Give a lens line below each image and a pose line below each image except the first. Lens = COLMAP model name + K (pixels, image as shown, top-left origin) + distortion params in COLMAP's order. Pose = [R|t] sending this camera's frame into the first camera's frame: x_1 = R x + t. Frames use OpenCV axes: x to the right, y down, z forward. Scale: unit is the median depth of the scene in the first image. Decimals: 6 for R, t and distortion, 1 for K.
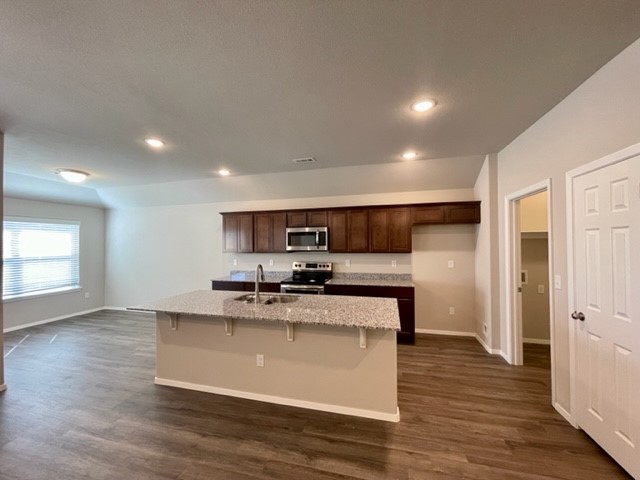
lens RADIAL K [[257.5, 0, 319.2], [0, 257.5, 241.3], [0, 0, 1]] dist [0.000343, -0.000273]
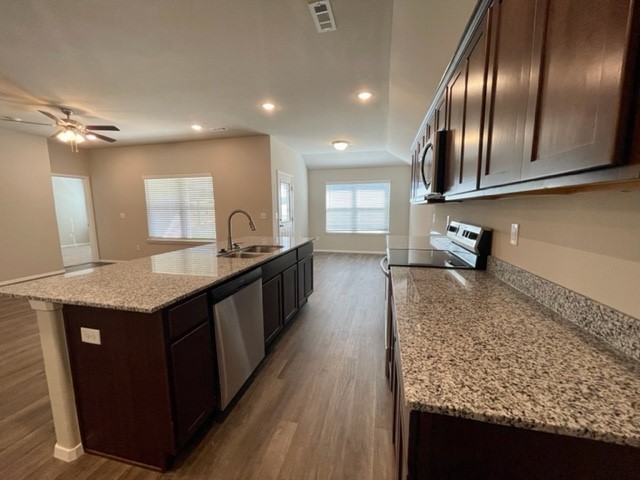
lens RADIAL K [[257.5, 0, 319.2], [0, 257.5, 241.3], [0, 0, 1]] dist [0.000343, -0.000273]
pose [[0.019248, 0.134831, -0.990682, 0.434351], [0.017301, 0.990672, 0.135166, 0.054662], [0.999665, -0.019742, 0.016735, 0.819650]]
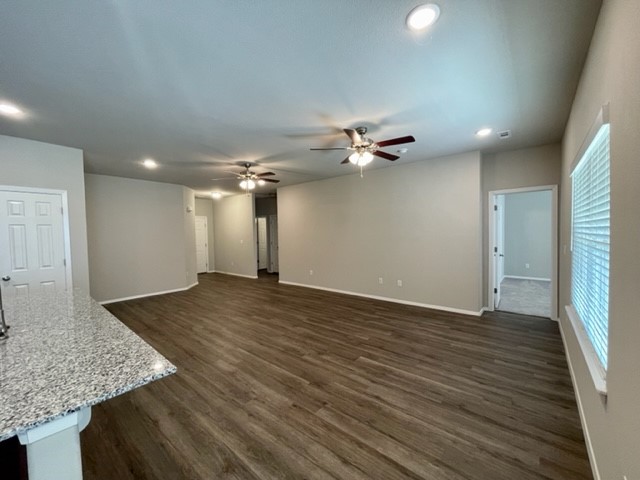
lens RADIAL K [[257.5, 0, 319.2], [0, 257.5, 241.3], [0, 0, 1]] dist [0.000343, -0.000273]
pose [[-0.905316, 0.009488, 0.424633, -0.666380], [0.021657, 0.999481, 0.023840, 0.028339], [-0.424187, 0.030779, -0.905052, 0.746556]]
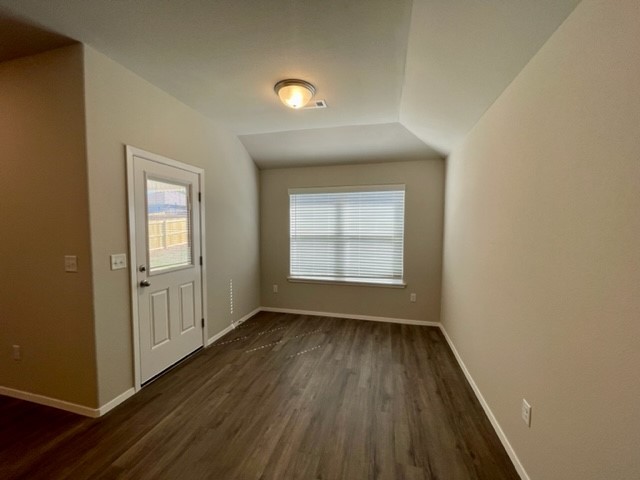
lens RADIAL K [[257.5, 0, 319.2], [0, 257.5, 241.3], [0, 0, 1]] dist [0.000343, -0.000273]
pose [[0.008413, 0.059712, -0.998180, -0.339948], [0.007012, 0.998187, 0.059772, 0.034309], [0.999940, -0.007502, 0.007979, 1.003793]]
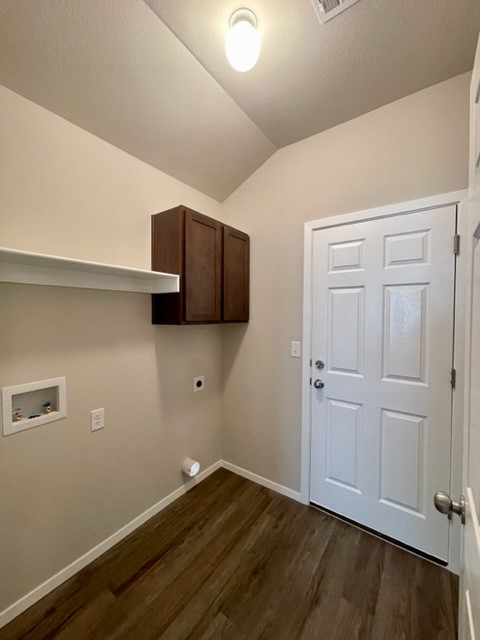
lens RADIAL K [[257.5, 0, 237.6], [0, 257.5, 318.7], [0, 0, 1]] dist [0.000343, -0.000273]
pose [[0.366704, -0.019468, 0.930134, 0.028589], [-0.014930, 0.999529, 0.026806, 0.018620], [-0.930218, -0.023717, 0.366241, 0.435189]]
